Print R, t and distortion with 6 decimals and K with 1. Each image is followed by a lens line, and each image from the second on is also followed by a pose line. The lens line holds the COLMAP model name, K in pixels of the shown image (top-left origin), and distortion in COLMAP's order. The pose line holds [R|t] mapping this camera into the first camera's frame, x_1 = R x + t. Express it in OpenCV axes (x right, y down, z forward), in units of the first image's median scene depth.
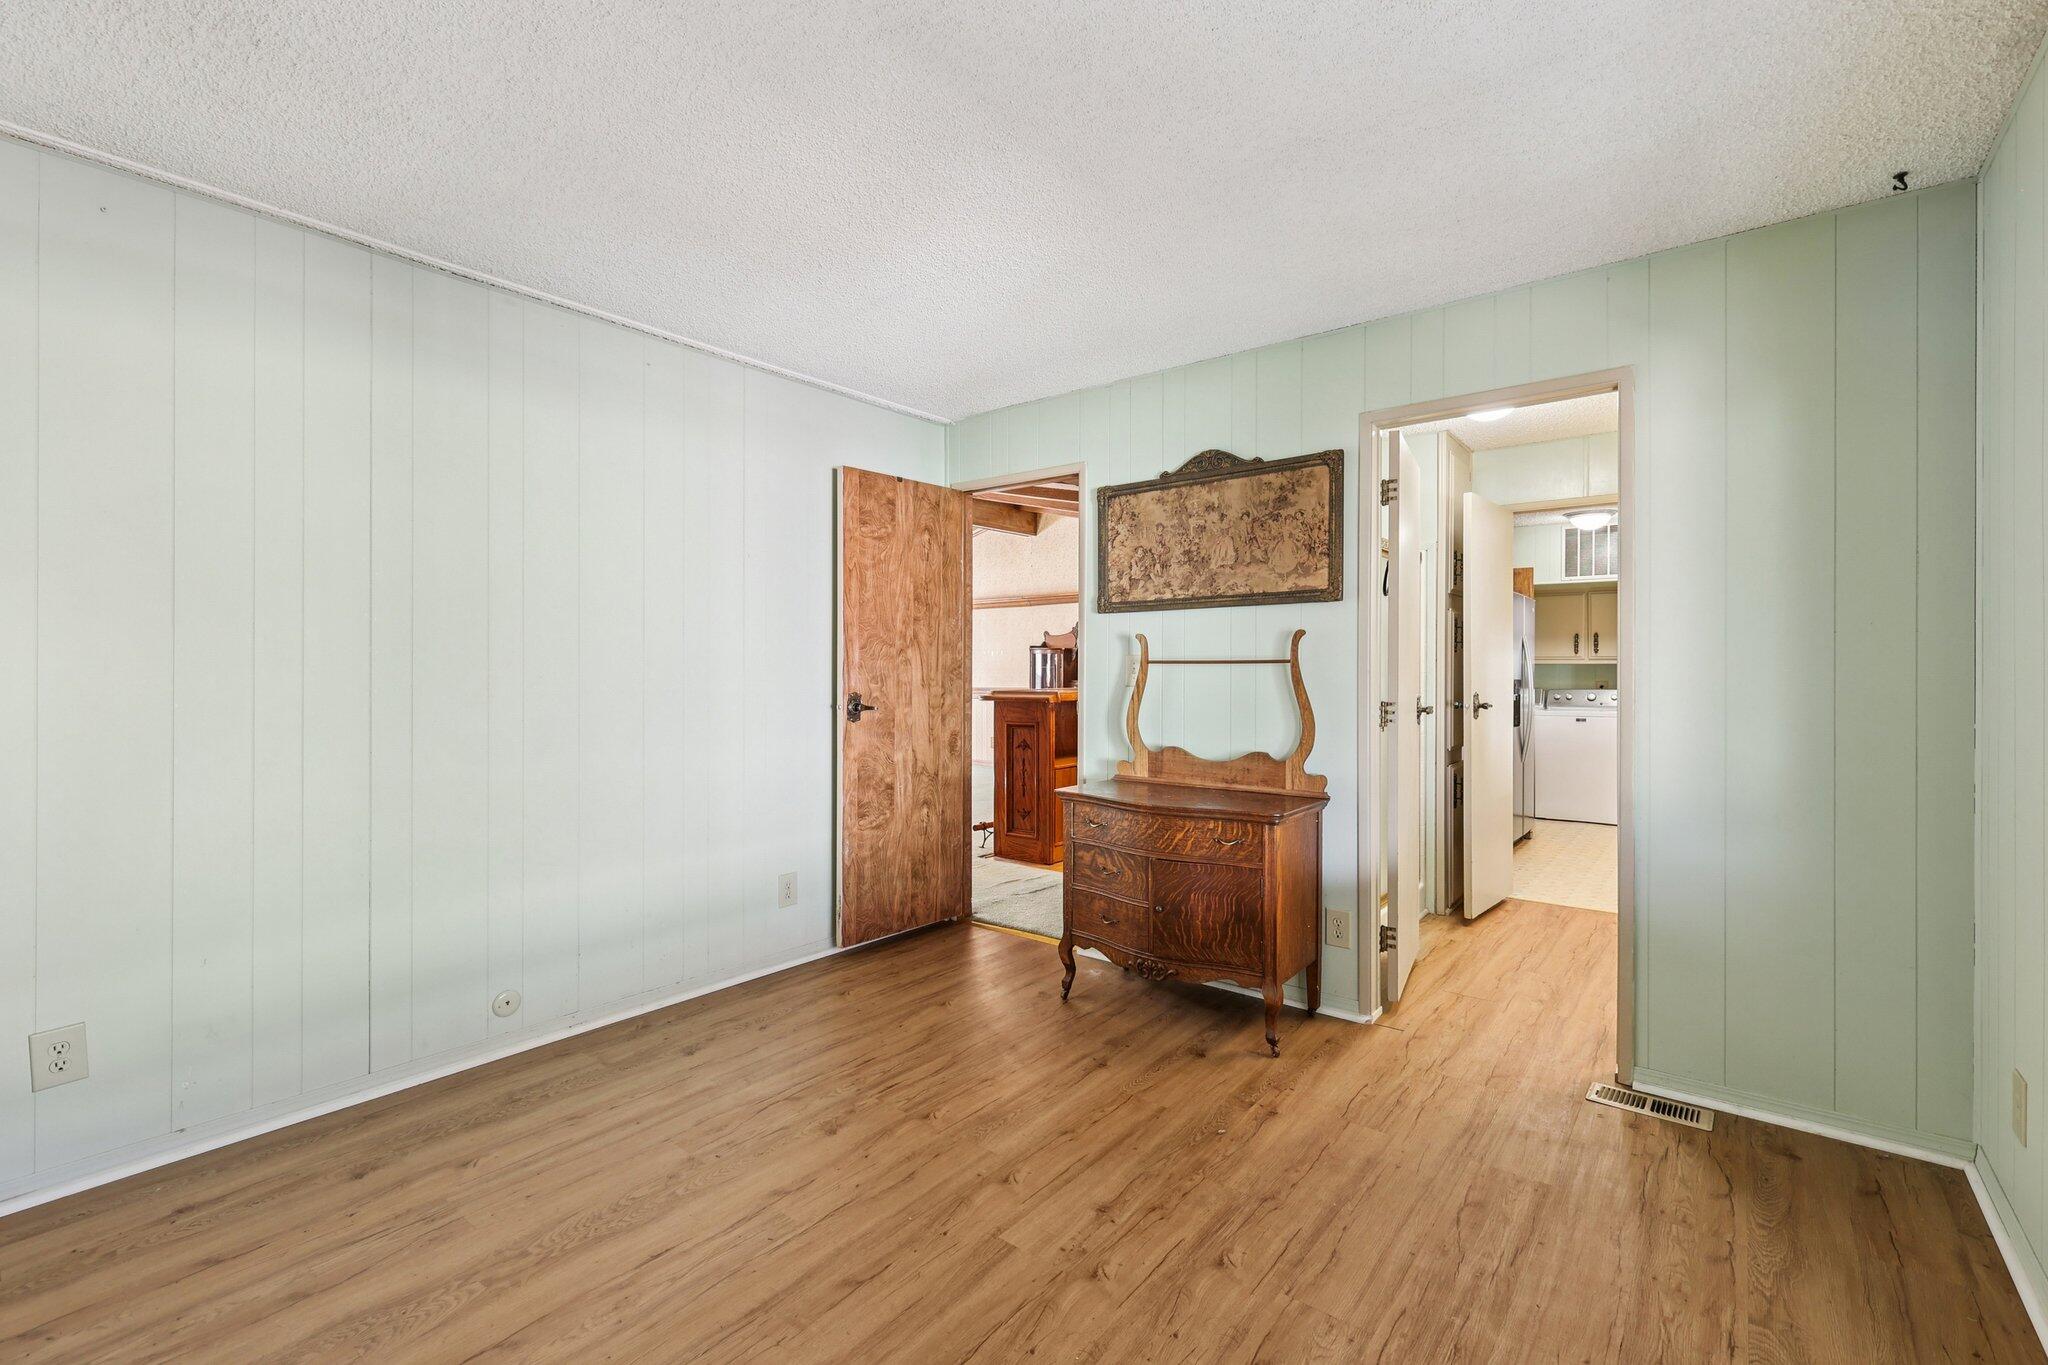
lens RADIAL K [[895.0, 0, 1026.7], [0, 895.0, 671.2], [0, 0, 1]] dist [0.007185, 0.000293]
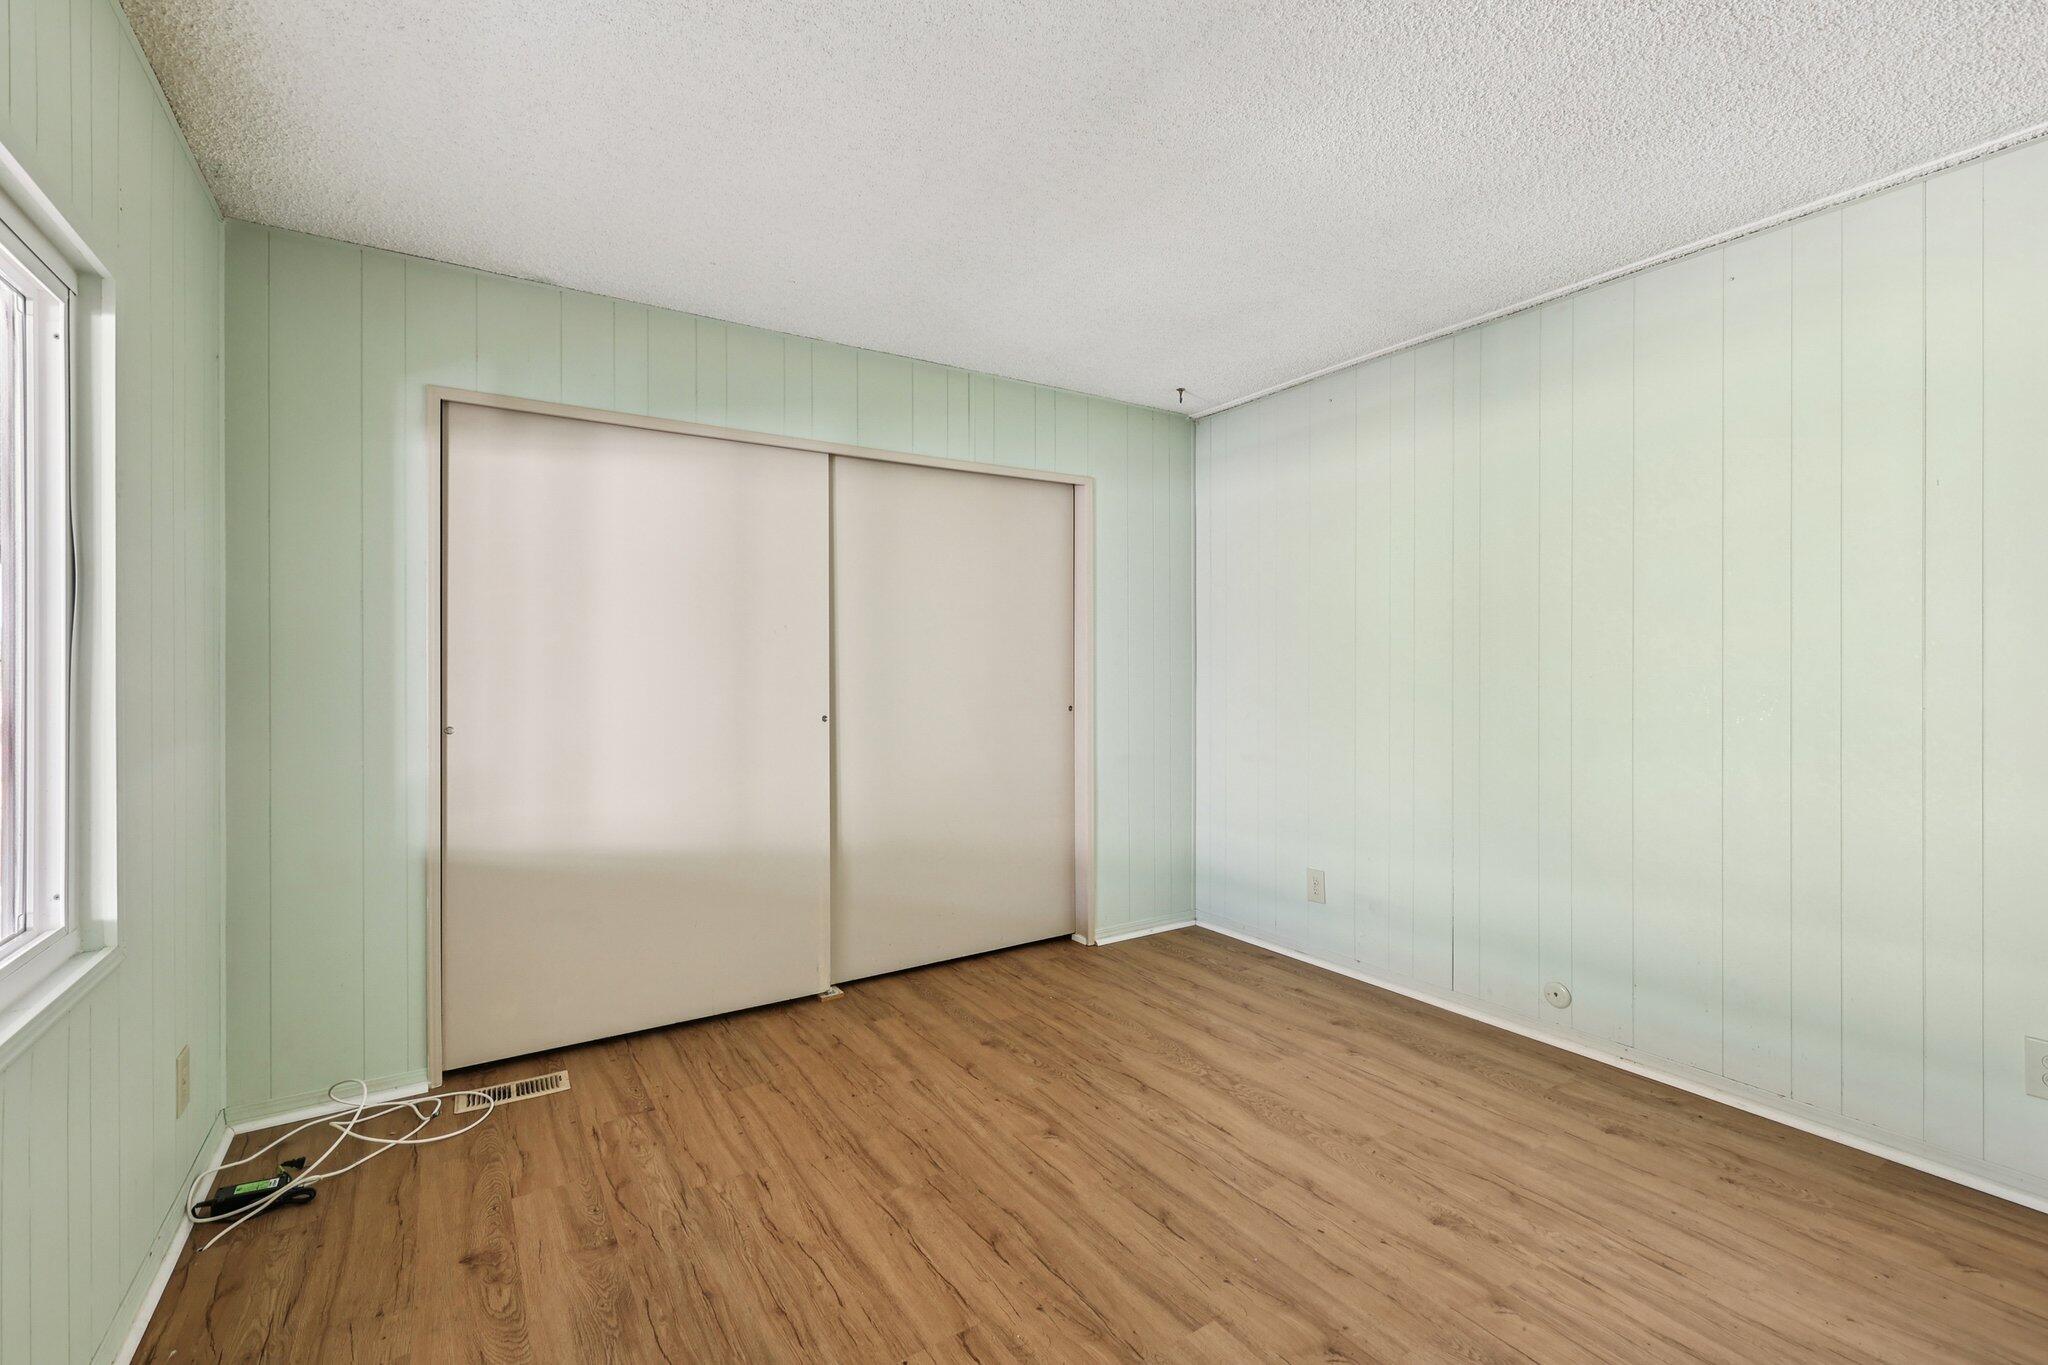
lens RADIAL K [[902.0, 0, 1034.7], [0, 902.0, 660.7], [0, 0, 1]] dist [0.001920, 0.000691]
pose [[-0.313735, -0.010059, -0.949457, 0.521803], [-0.001044, 0.999947, -0.010249, 0.000485], [0.949510, -0.002225, -0.313729, 0.674099]]
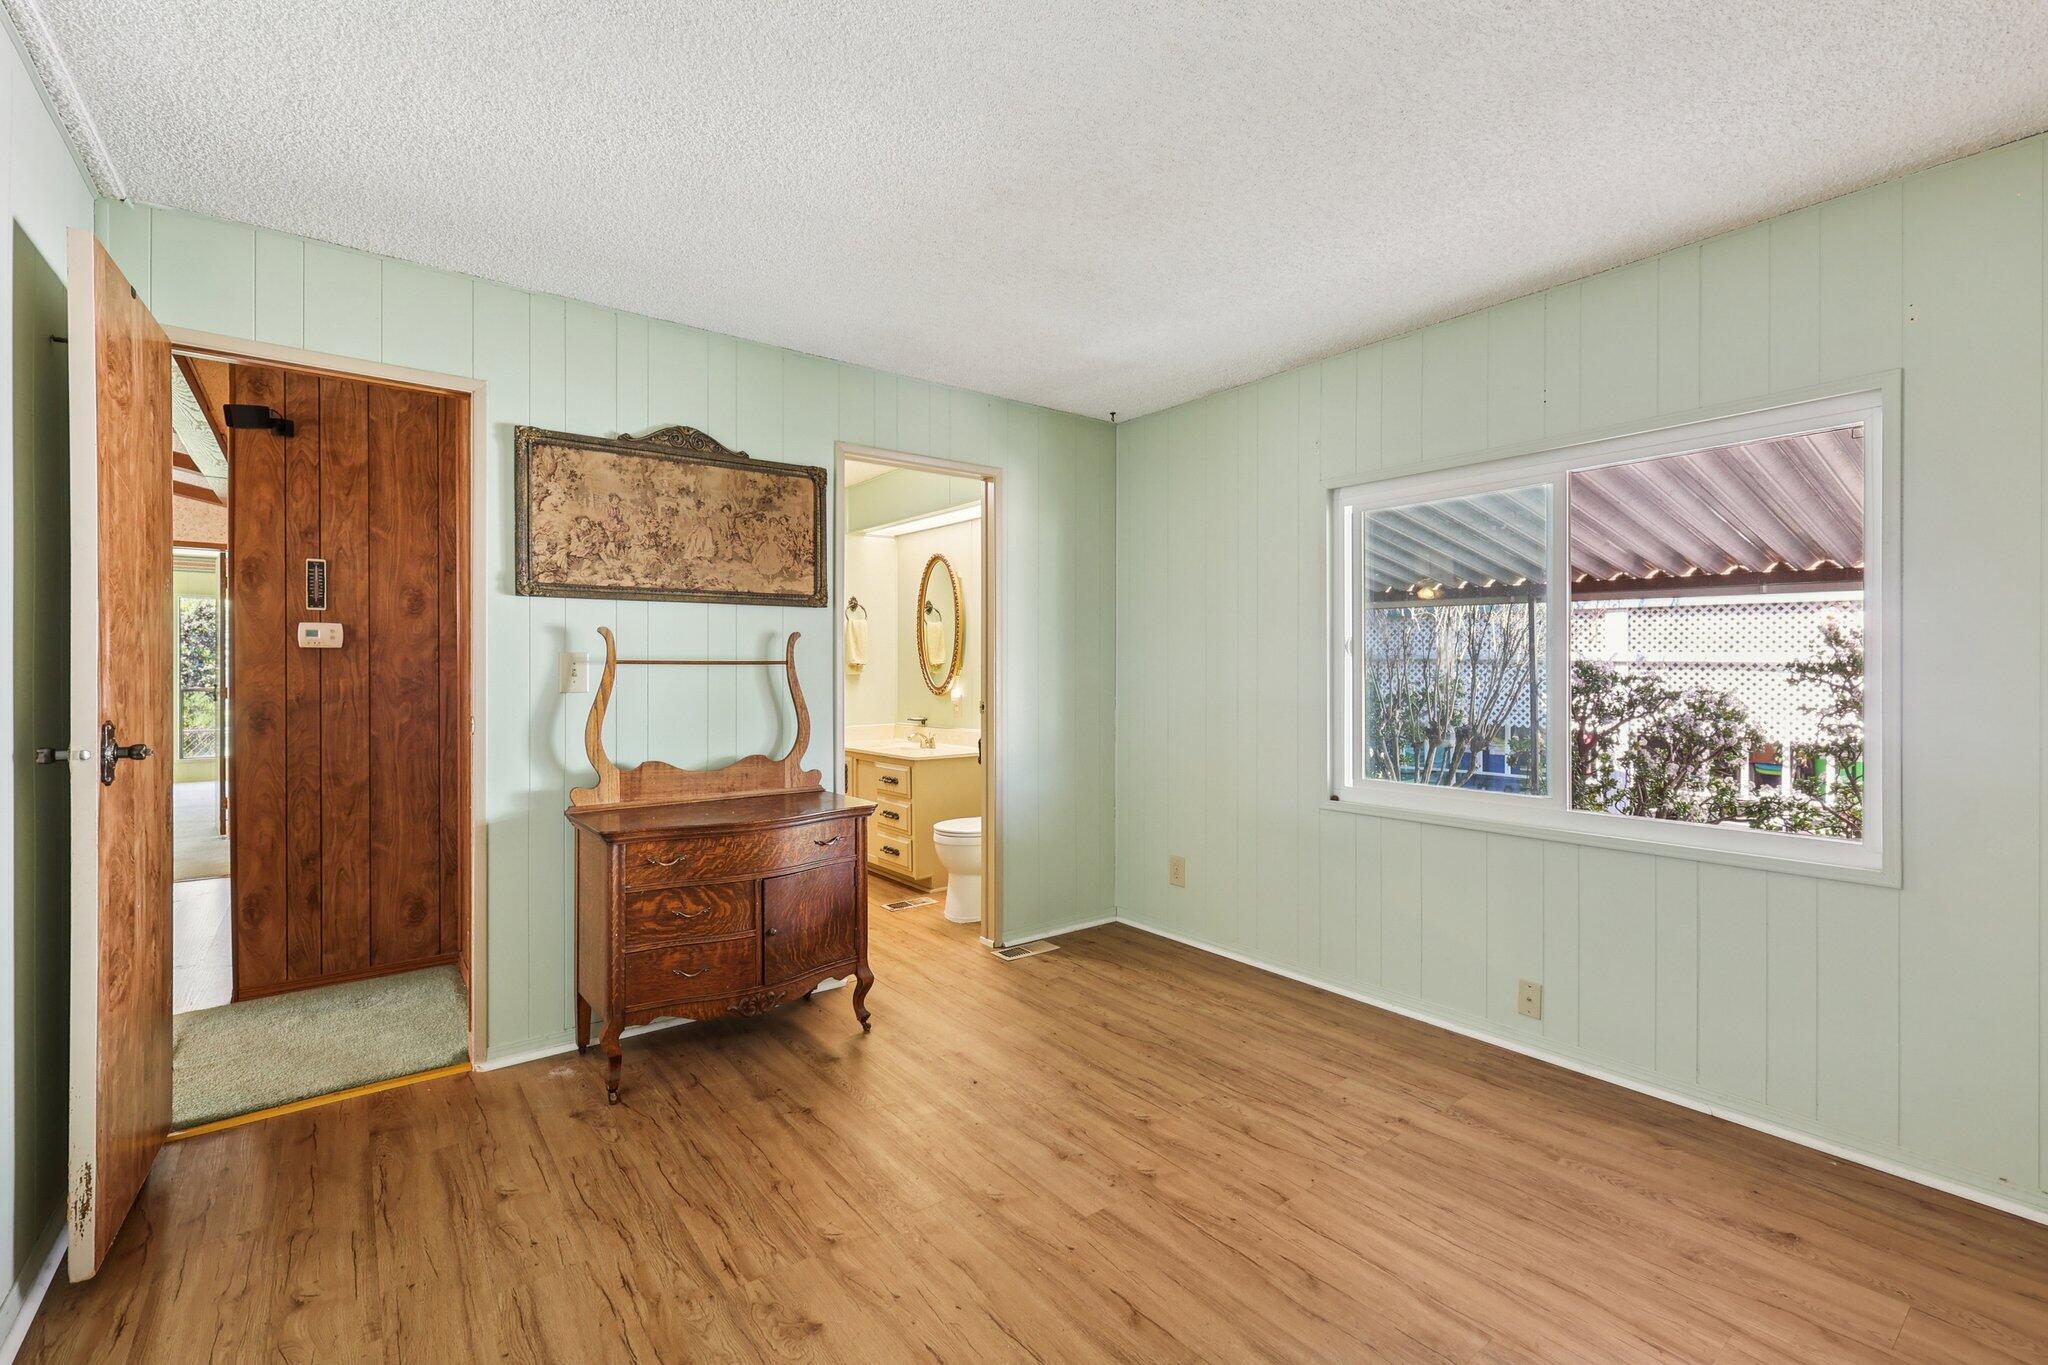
lens RADIAL K [[895.0, 0, 1026.7], [0, 895.0, 671.2], [0, 0, 1]] dist [0.007185, 0.000293]
pose [[0.241051, -0.002643, 0.970509, -0.640382], [0.003558, 0.999992, 0.001840, -0.002281], [-0.970506, 0.003009, 0.241058, 0.493961]]
